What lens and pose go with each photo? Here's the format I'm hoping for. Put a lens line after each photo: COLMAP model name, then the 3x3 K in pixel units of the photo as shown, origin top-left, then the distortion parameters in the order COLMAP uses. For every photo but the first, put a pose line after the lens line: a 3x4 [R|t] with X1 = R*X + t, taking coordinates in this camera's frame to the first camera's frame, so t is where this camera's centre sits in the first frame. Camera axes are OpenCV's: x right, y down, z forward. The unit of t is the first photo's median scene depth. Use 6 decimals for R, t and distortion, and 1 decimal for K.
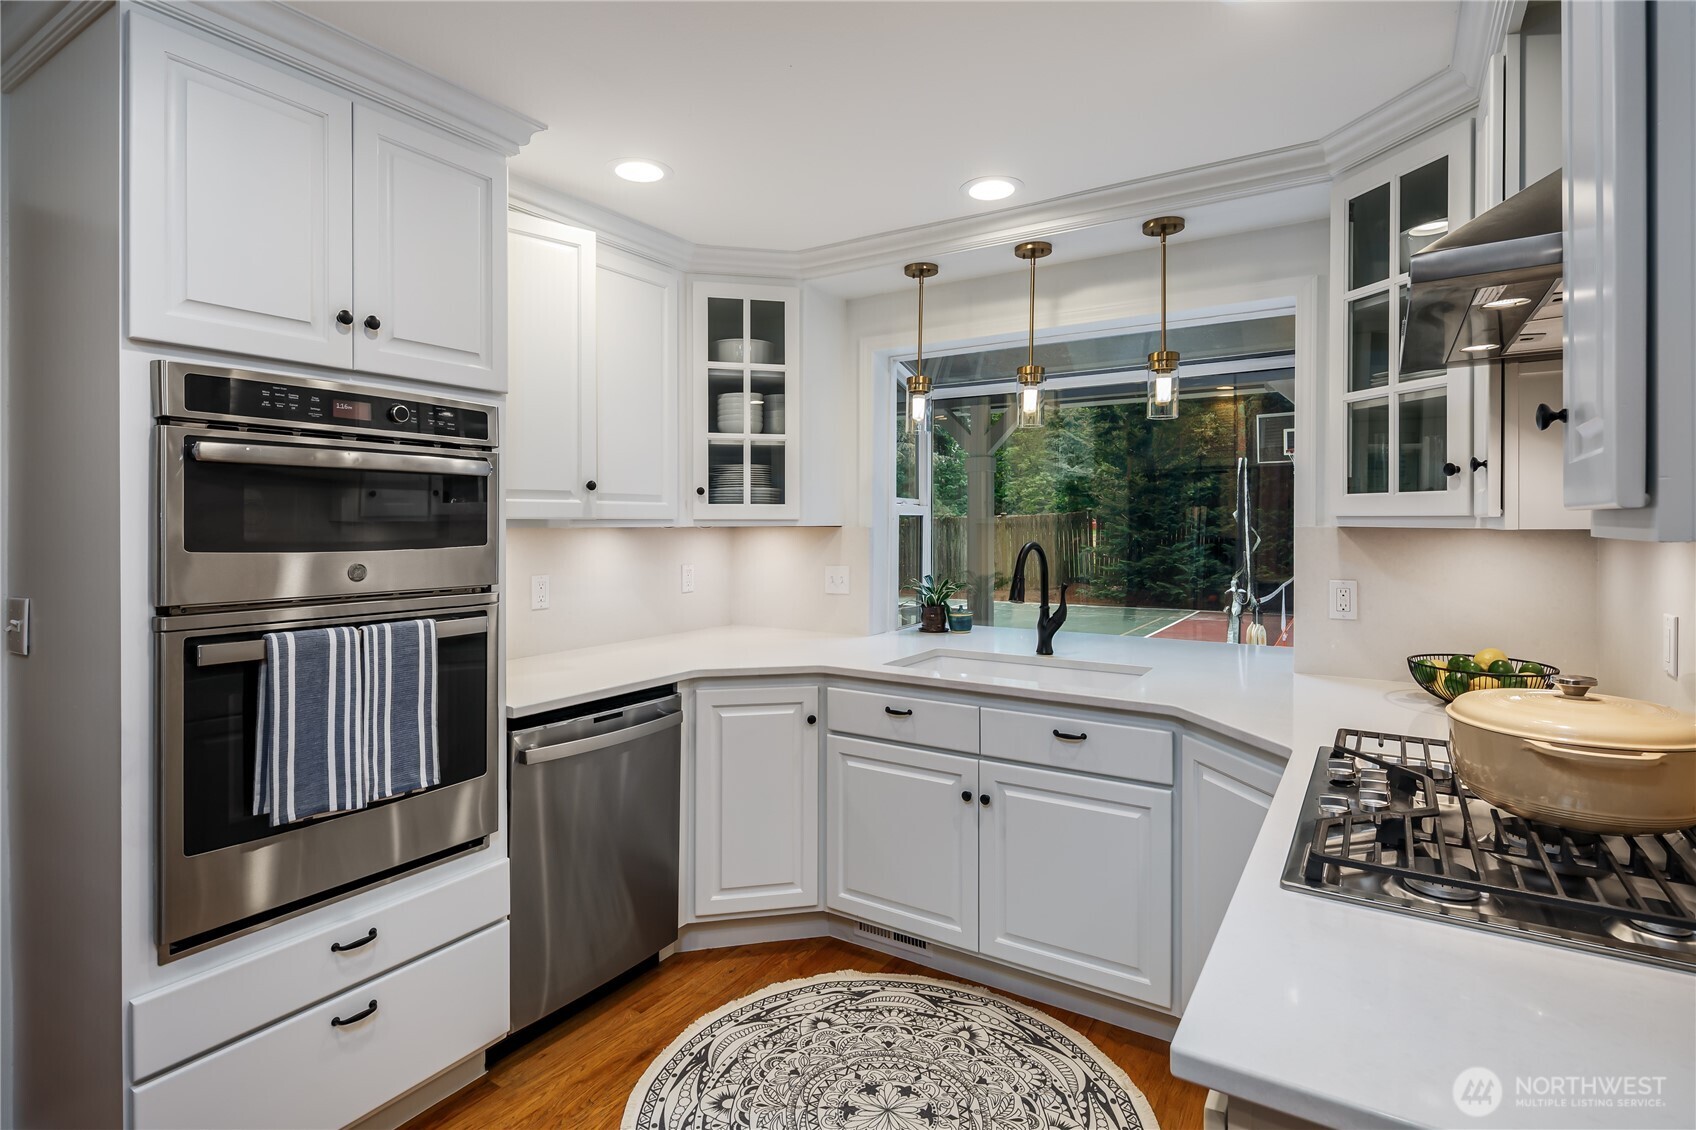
lens RADIAL K [[862.7, 0, 848.2], [0, 862.7, 513.3], [0, 0, 1]] dist [0.003787, 0.000257]
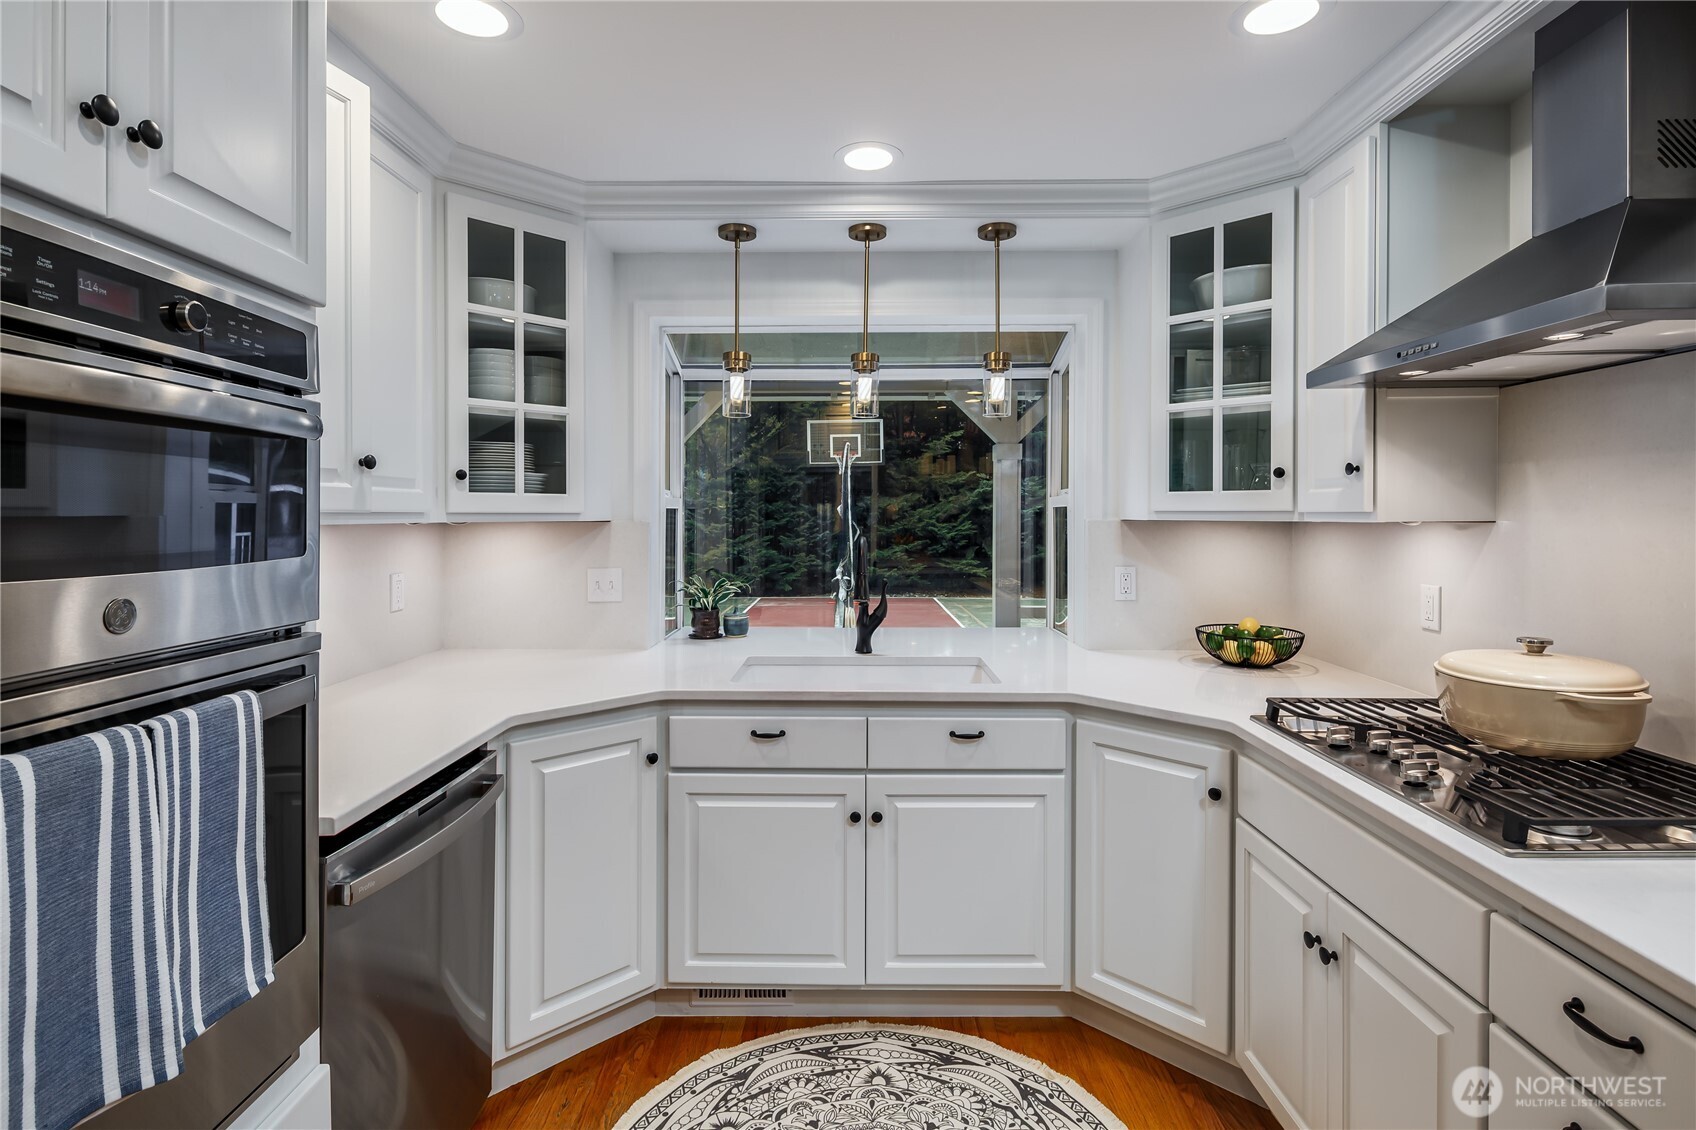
lens RADIAL K [[839.2, 0, 849.2], [0, 839.2, 509.2], [0, 0, 1]] dist [0.003729, -0.001967]
pose [[0.844919, 0.003926, 0.534880, -0.333570], [-0.005028, 0.999987, 0.000602, 0.002085], [-0.534871, -0.003198, 0.844928, 0.248009]]
